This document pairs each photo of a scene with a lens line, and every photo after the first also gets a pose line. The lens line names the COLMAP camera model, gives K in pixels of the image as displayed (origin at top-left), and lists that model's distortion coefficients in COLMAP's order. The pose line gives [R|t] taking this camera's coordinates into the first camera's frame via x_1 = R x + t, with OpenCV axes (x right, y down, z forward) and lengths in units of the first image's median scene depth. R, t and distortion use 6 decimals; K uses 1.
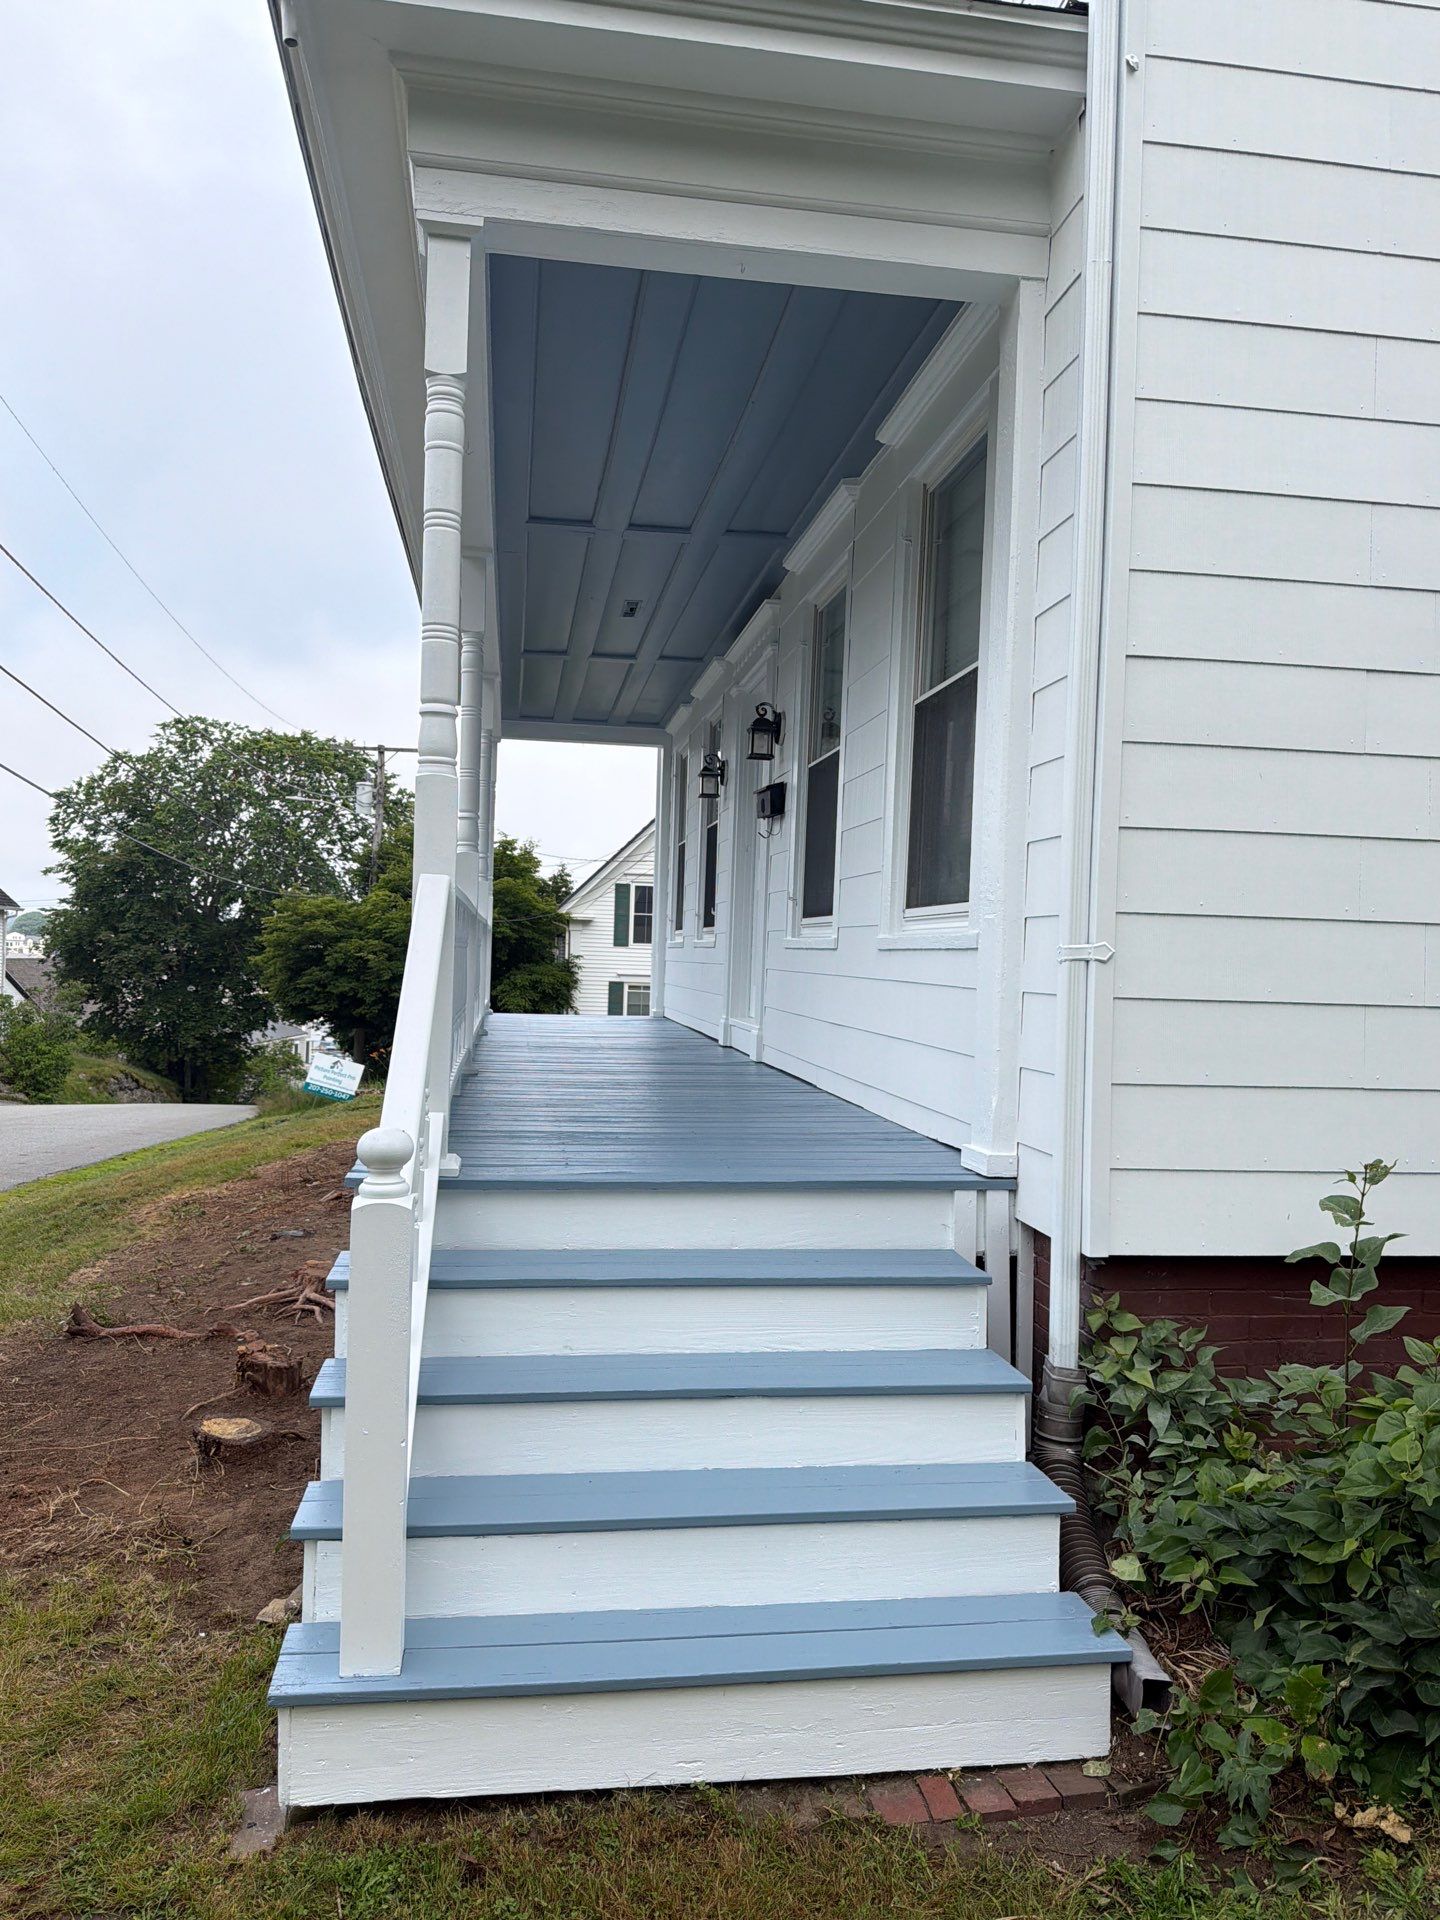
lens RADIAL K [[1486.7, 0, 720.0], [0, 1486.7, 960.0], [0, 0, 1]] dist [0.045907, -0.002792]
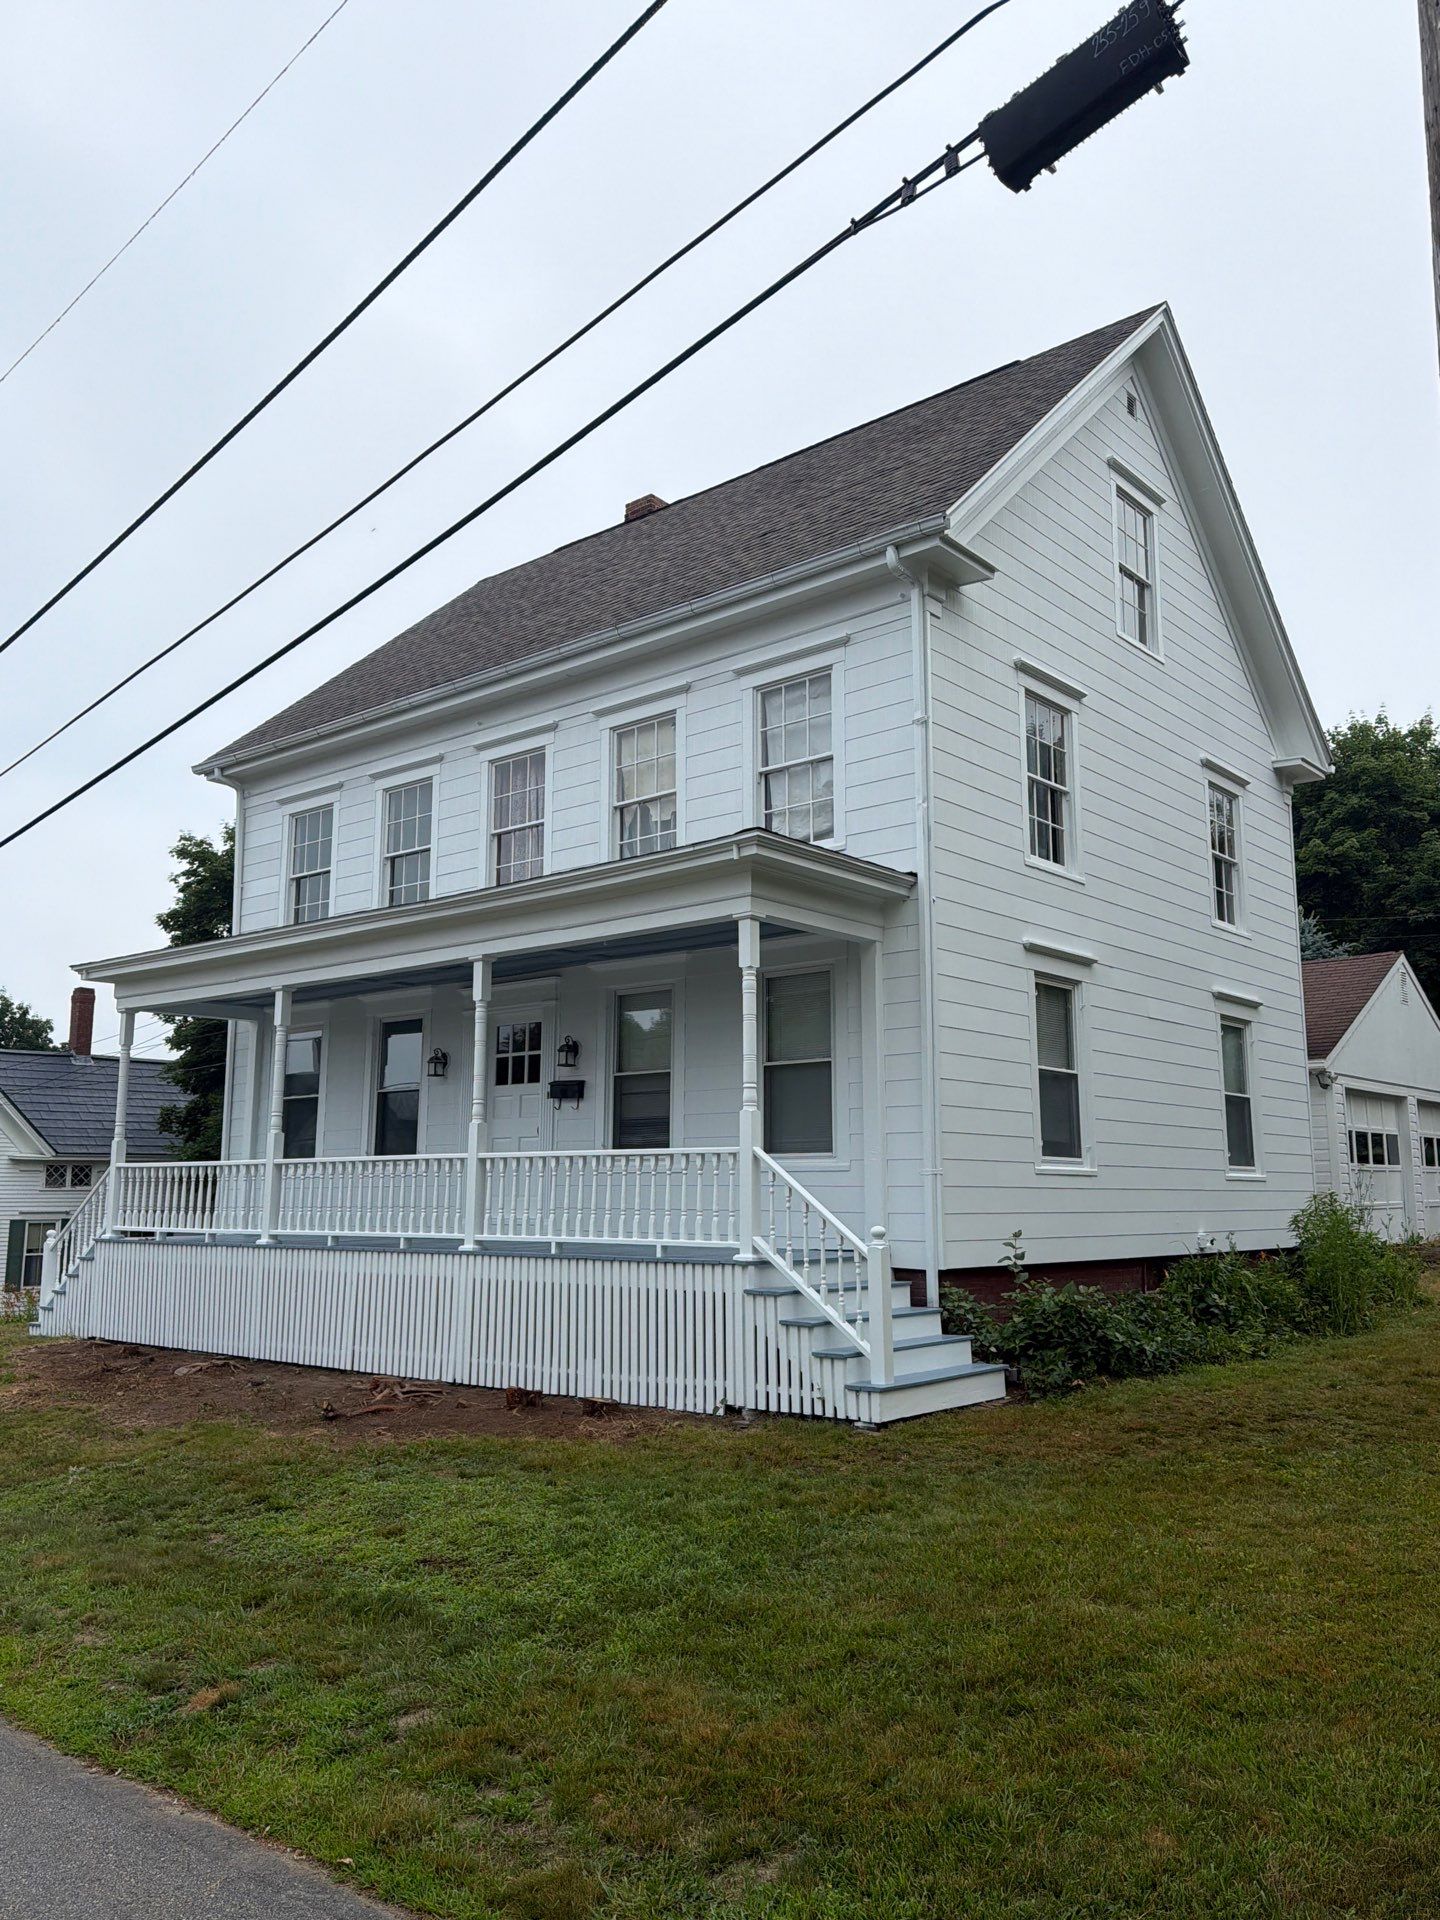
lens RADIAL K [[1486.7, 0, 720.0], [0, 1486.7, 960.0], [0, 0, 1]] dist [0.045907, -0.002792]
pose [[0.758363, 0.073674, 0.647656, -2.232797], [0.013581, 0.991590, -0.128701, -0.052362], [-0.651691, 0.106398, 0.750985, -1.148615]]
